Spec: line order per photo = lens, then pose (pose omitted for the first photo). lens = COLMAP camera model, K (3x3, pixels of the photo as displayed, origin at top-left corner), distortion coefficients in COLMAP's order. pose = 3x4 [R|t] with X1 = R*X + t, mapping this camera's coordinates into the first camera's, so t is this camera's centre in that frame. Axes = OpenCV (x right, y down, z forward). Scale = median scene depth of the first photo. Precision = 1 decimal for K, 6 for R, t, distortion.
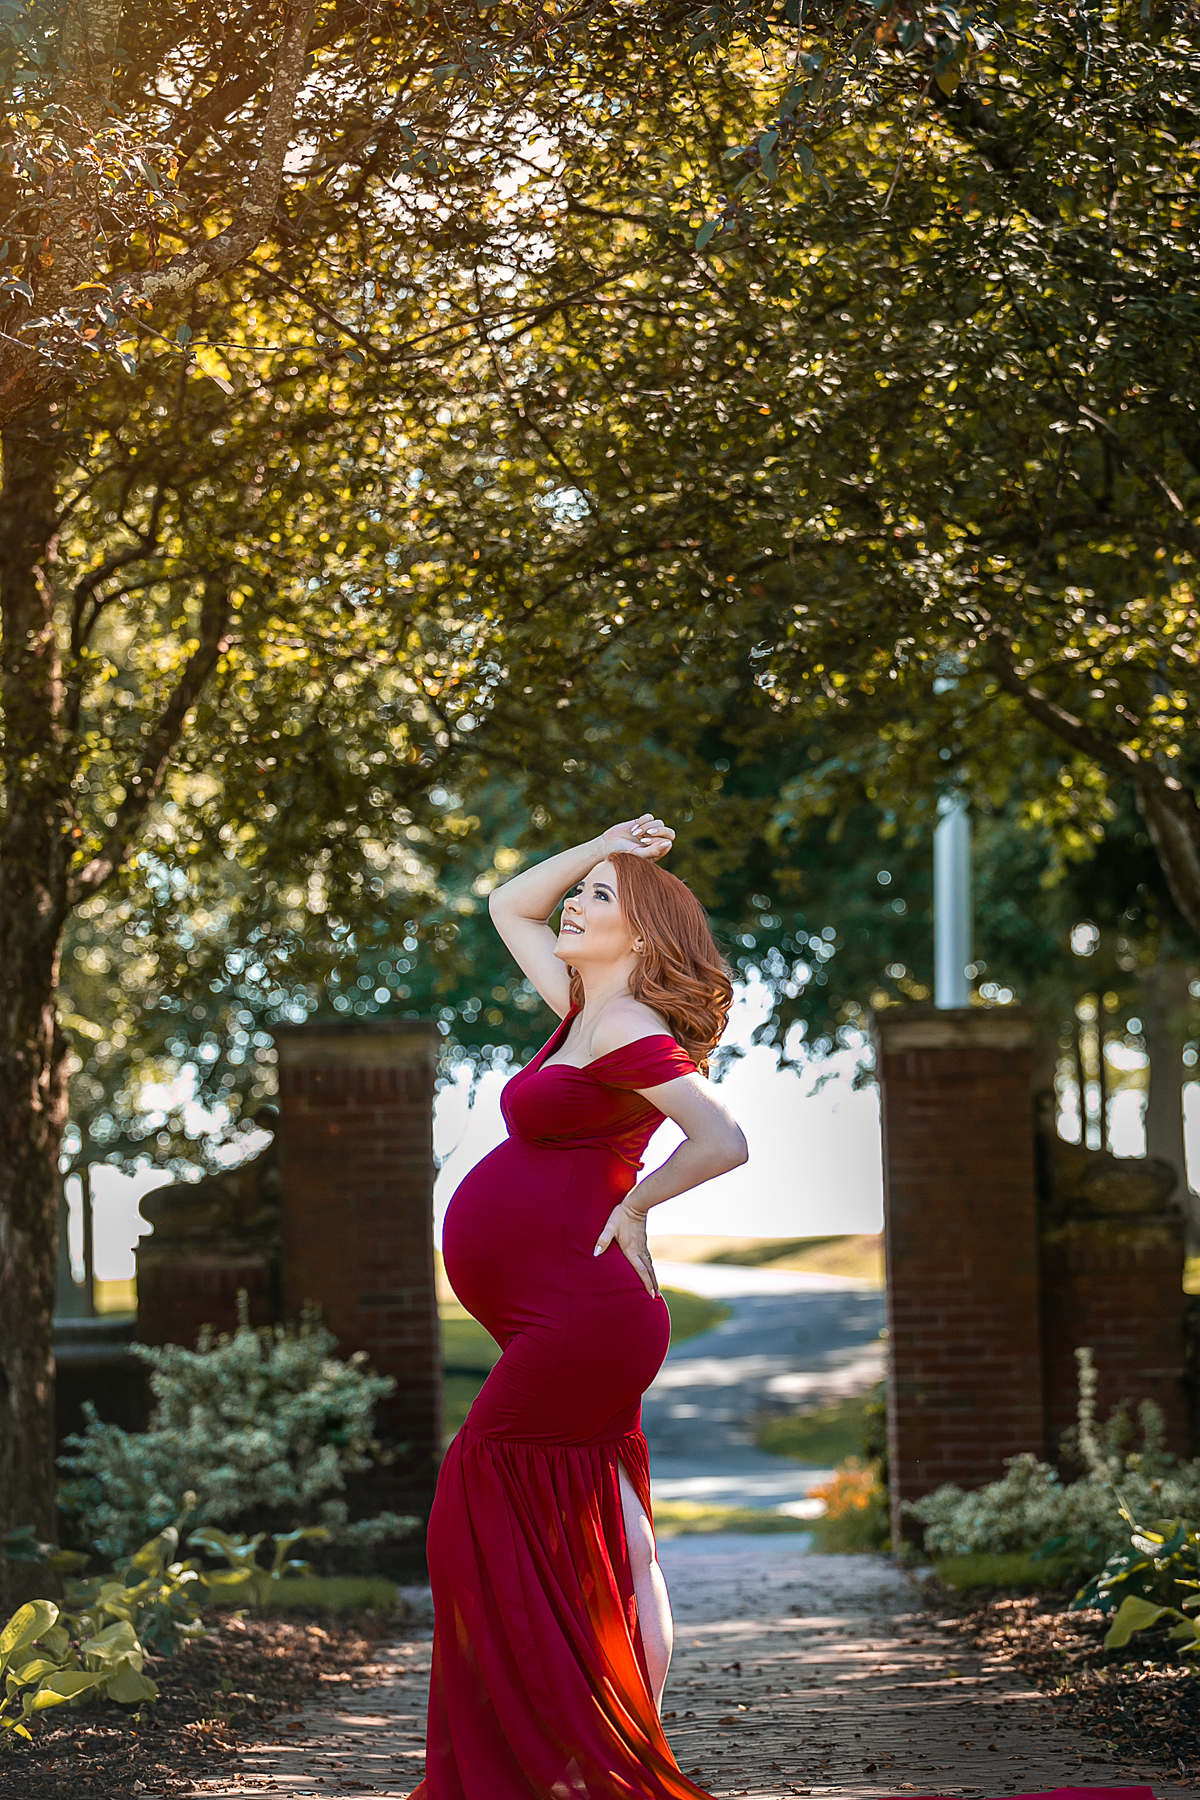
lens RADIAL K [[6056.4, 0, 591.4], [0, 6056.4, 882.0], [0, 0, 1]] dist [1.079179, 0.000000]
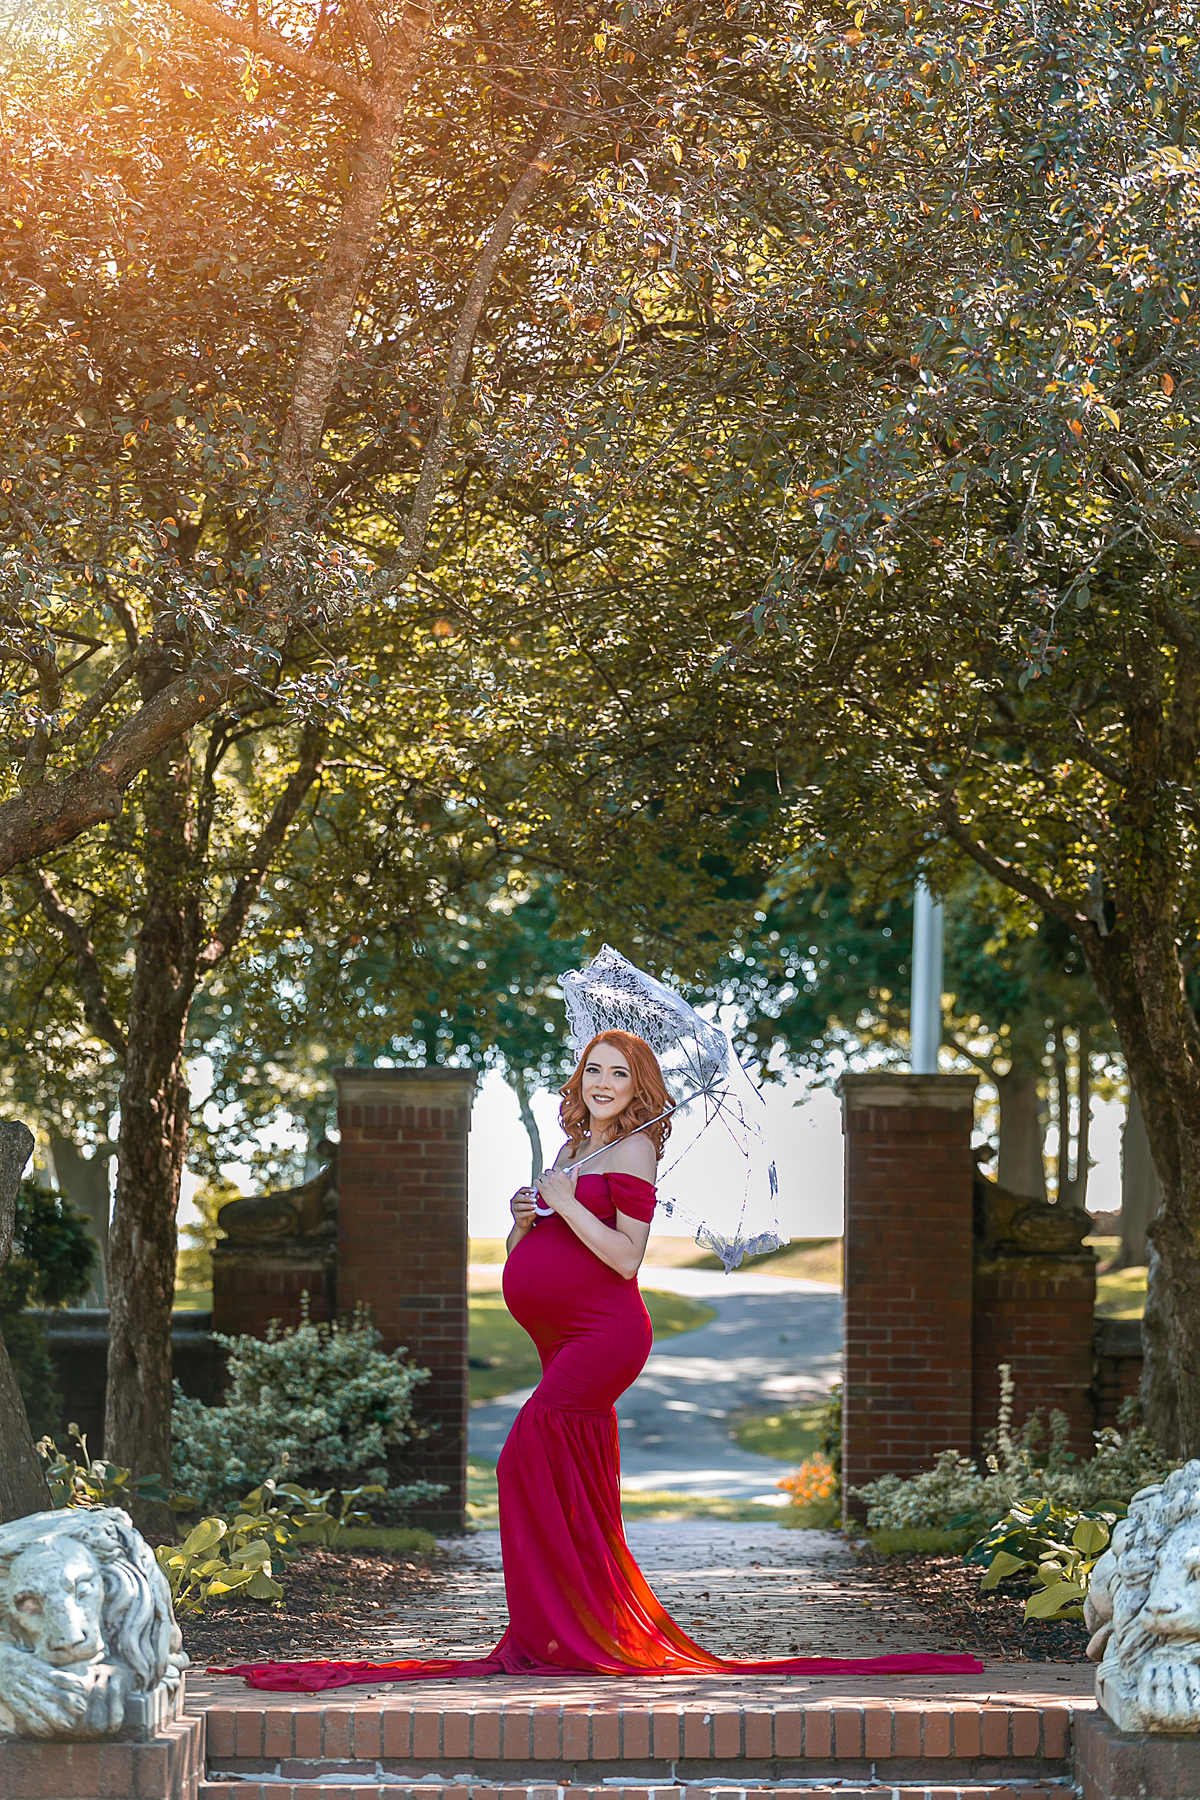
lens RADIAL K [[6056.4, 0, 608.7], [0, 6056.4, 917.2], [0, 0, 1]] dist [1.079179, 0.000000]
pose [[0.999355, 0.035796, 0.003018, -0.004097], [-0.035815, 0.999337, 0.006585, -0.016623], [-0.002780, -0.006689, 0.999974, -0.198577]]
